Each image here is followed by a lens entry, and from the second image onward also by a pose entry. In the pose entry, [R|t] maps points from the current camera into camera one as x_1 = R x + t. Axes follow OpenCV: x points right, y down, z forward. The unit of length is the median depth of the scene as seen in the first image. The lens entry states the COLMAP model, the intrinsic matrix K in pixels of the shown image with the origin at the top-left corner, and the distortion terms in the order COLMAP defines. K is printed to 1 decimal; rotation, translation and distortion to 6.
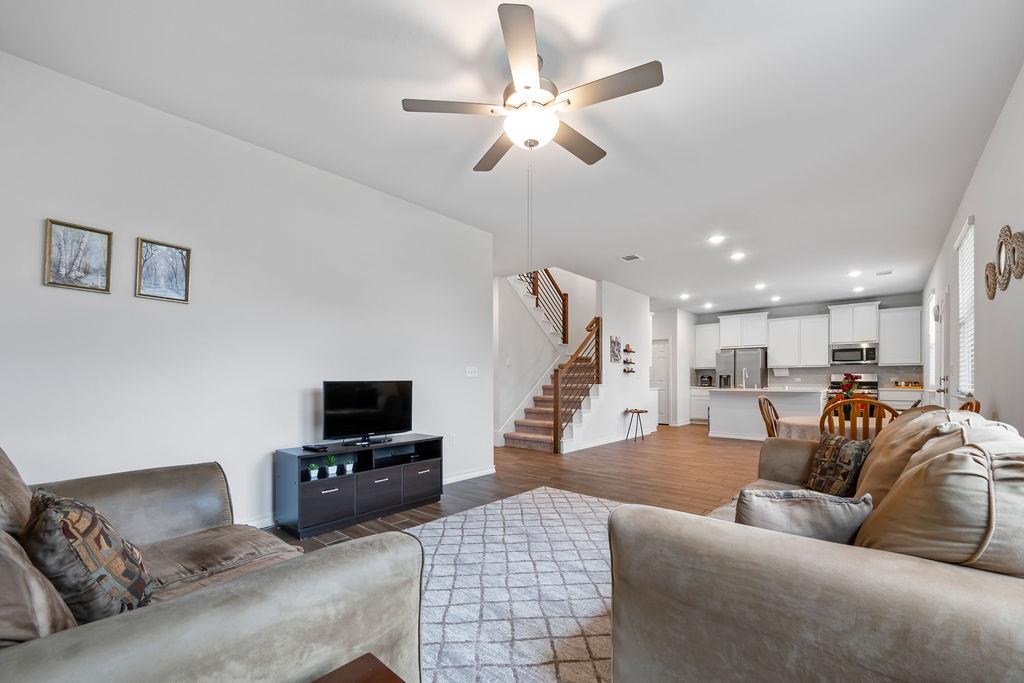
lens RADIAL K [[414.3, 0, 517.9], [0, 414.3, 383.3], [0, 0, 1]] dist [0.001204, 0.000015]
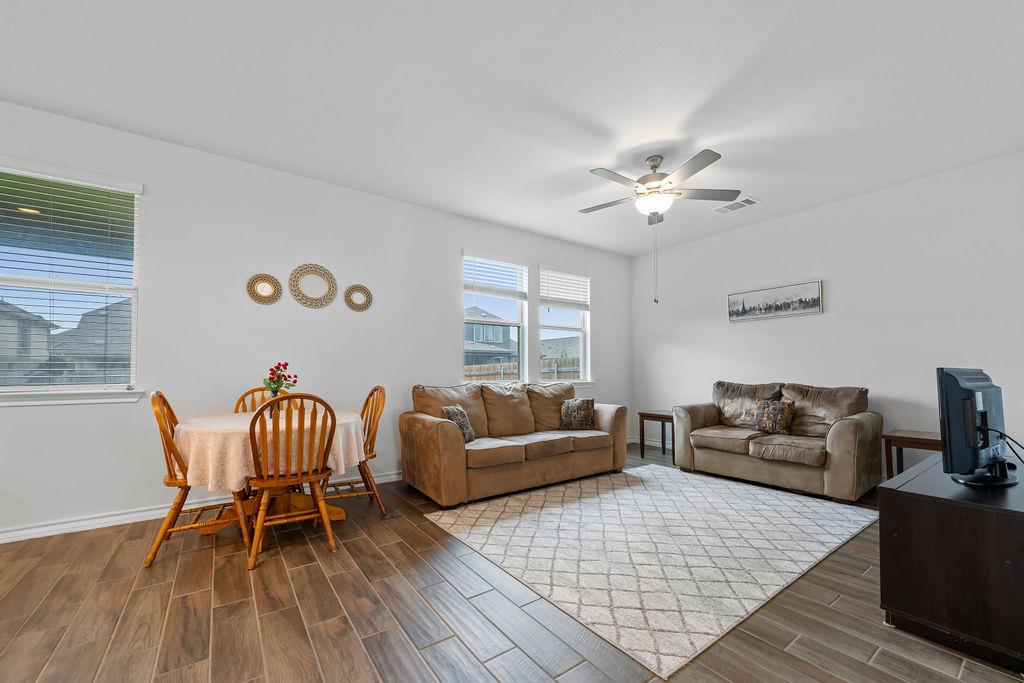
lens RADIAL K [[408.7, 0, 518.5], [0, 408.7, 366.1], [0, 0, 1]] dist [-0.001150, -0.000191]
pose [[-0.976058, 0.009761, 0.217291, 0.129521], [0.007121, 0.999891, -0.012932, -0.006489], [-0.217394, -0.011075, -0.976021, 1.680930]]
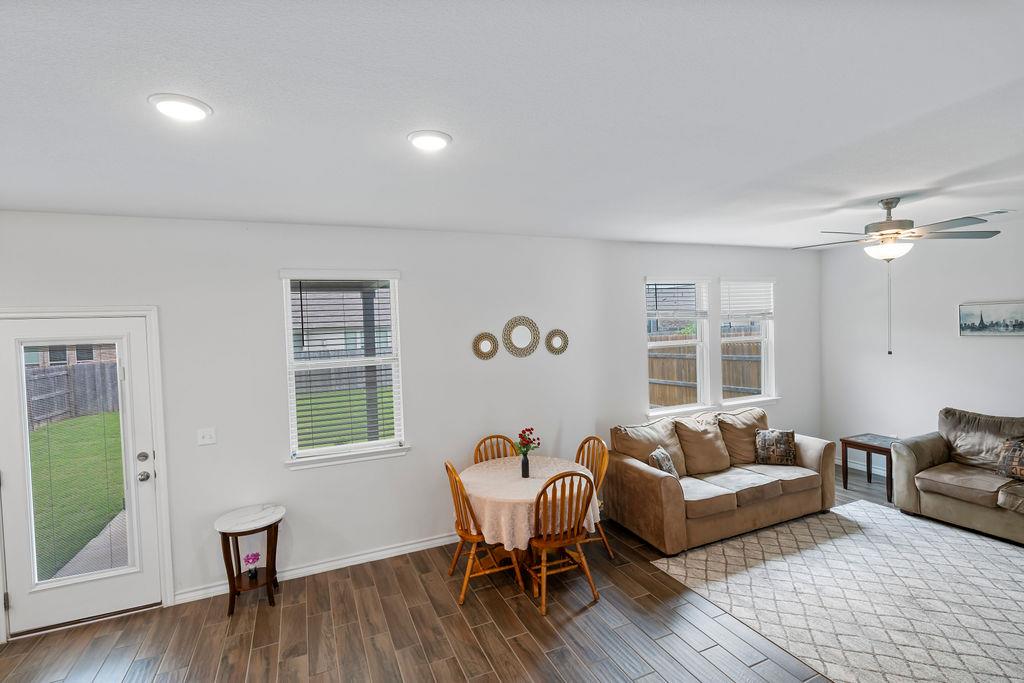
lens RADIAL K [[478.4, 0, 512.0], [0, 478.4, 341.5], [0, 0, 1]] dist [-0.002018, -0.000085]
pose [[-0.906804, 0.018815, 0.421133, 0.339263], [0.038283, 0.998551, 0.037819, -0.273291], [-0.419811, 0.050417, -0.906210, 1.992130]]
